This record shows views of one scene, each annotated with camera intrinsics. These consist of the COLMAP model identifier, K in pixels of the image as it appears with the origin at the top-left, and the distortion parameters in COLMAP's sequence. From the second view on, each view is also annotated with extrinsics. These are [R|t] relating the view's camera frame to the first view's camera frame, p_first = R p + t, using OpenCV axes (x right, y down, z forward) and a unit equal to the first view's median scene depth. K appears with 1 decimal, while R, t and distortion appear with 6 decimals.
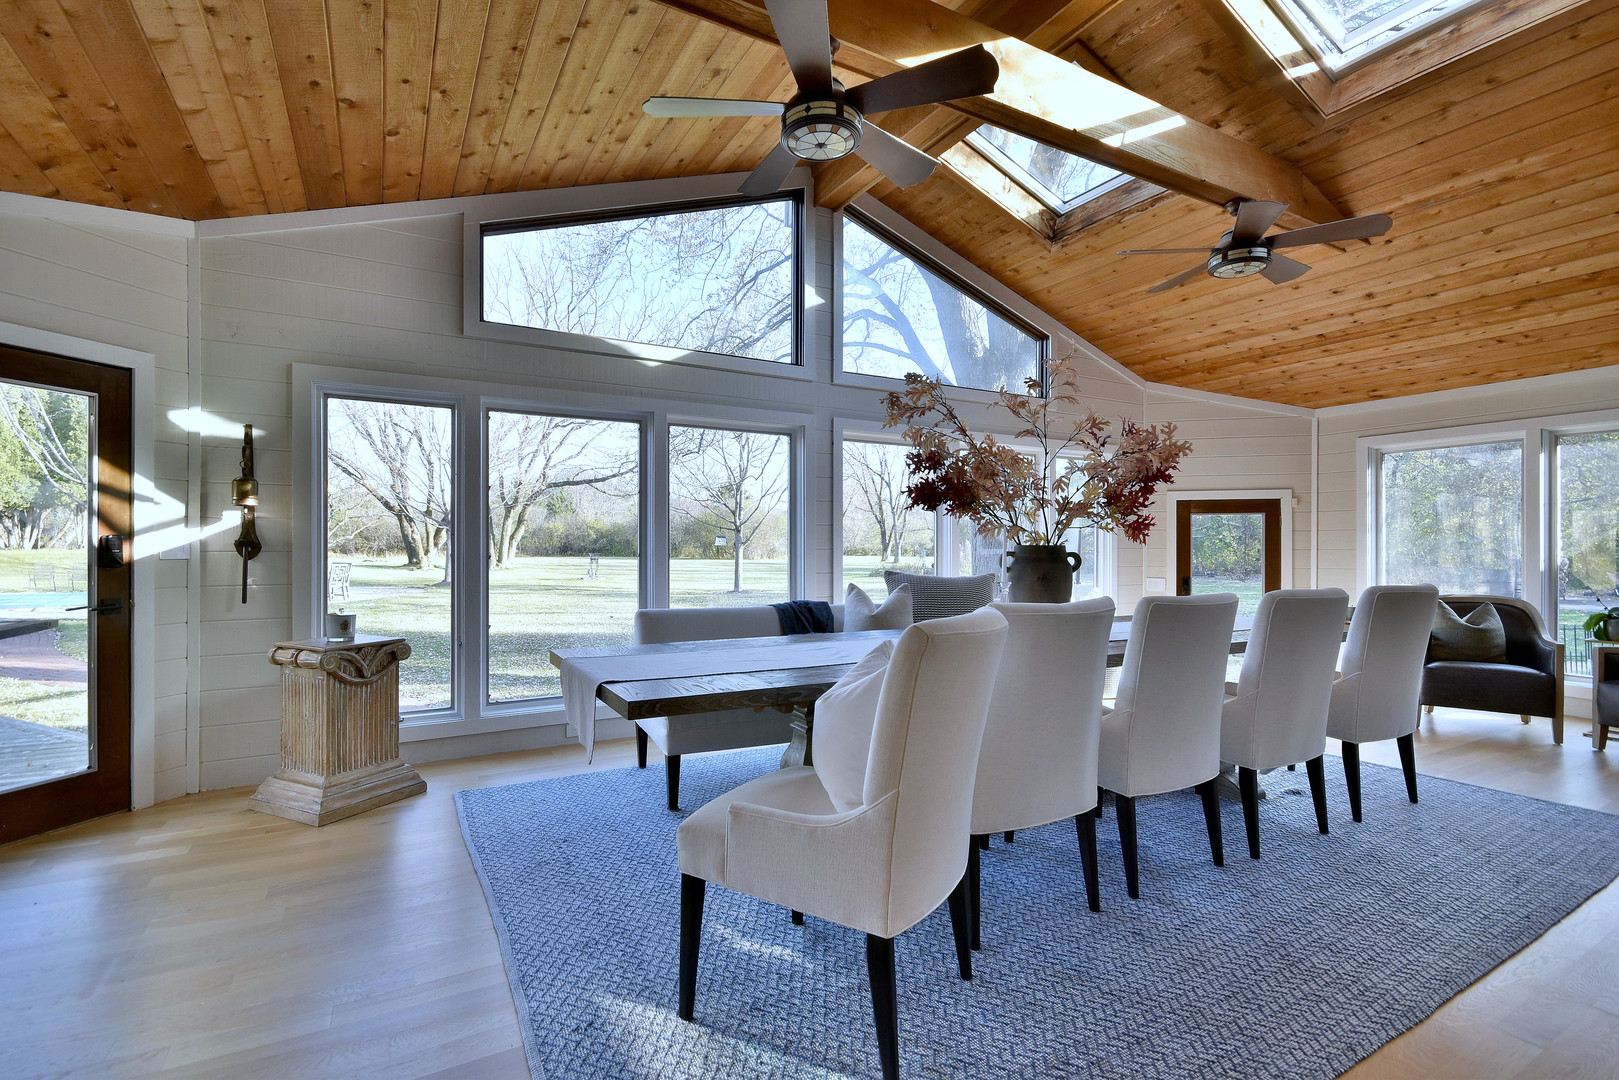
lens RADIAL K [[760.7, 0, 802.8], [0, 760.7, 542.5], [0, 0, 1]] dist [0.010662, -0.000226]
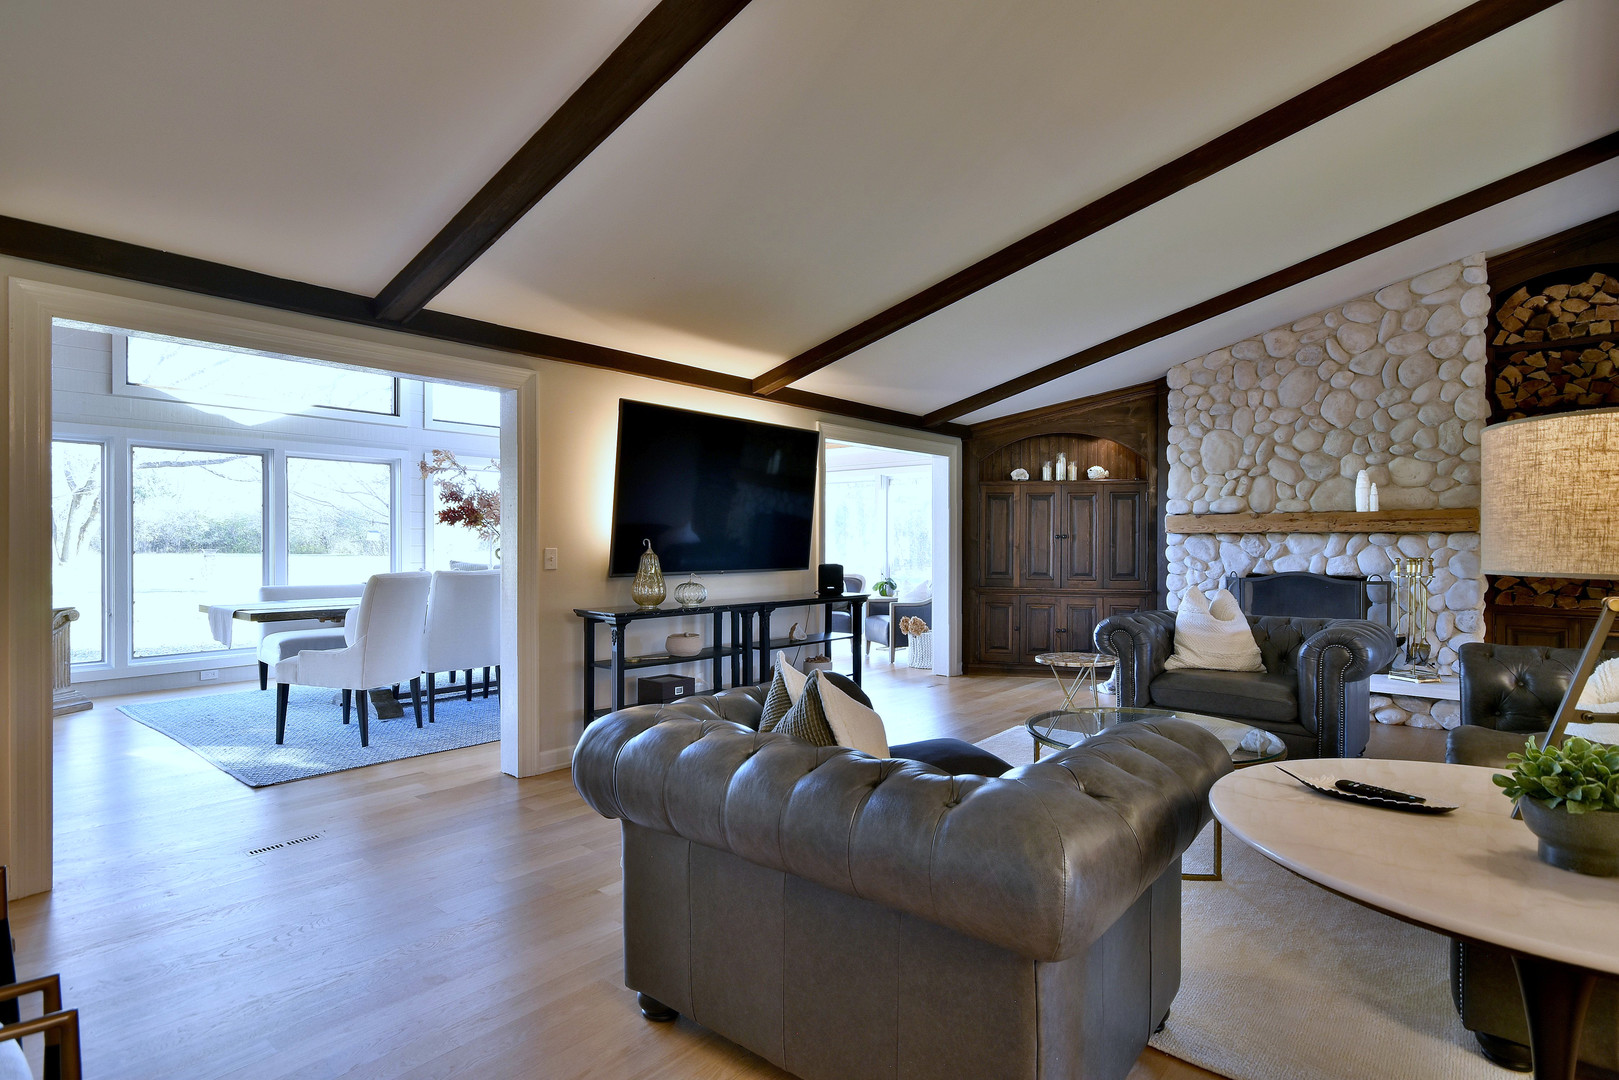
lens RADIAL K [[822.7, 0, 820.1], [0, 822.7, 543.4], [0, 0, 1]] dist [0.010401, -0.007097]
pose [[0.931051, -0.000714, 0.364889, 0.208628], [-0.002339, 0.999966, 0.007924, -0.012638], [-0.364882, -0.008231, 0.931017, -0.874783]]
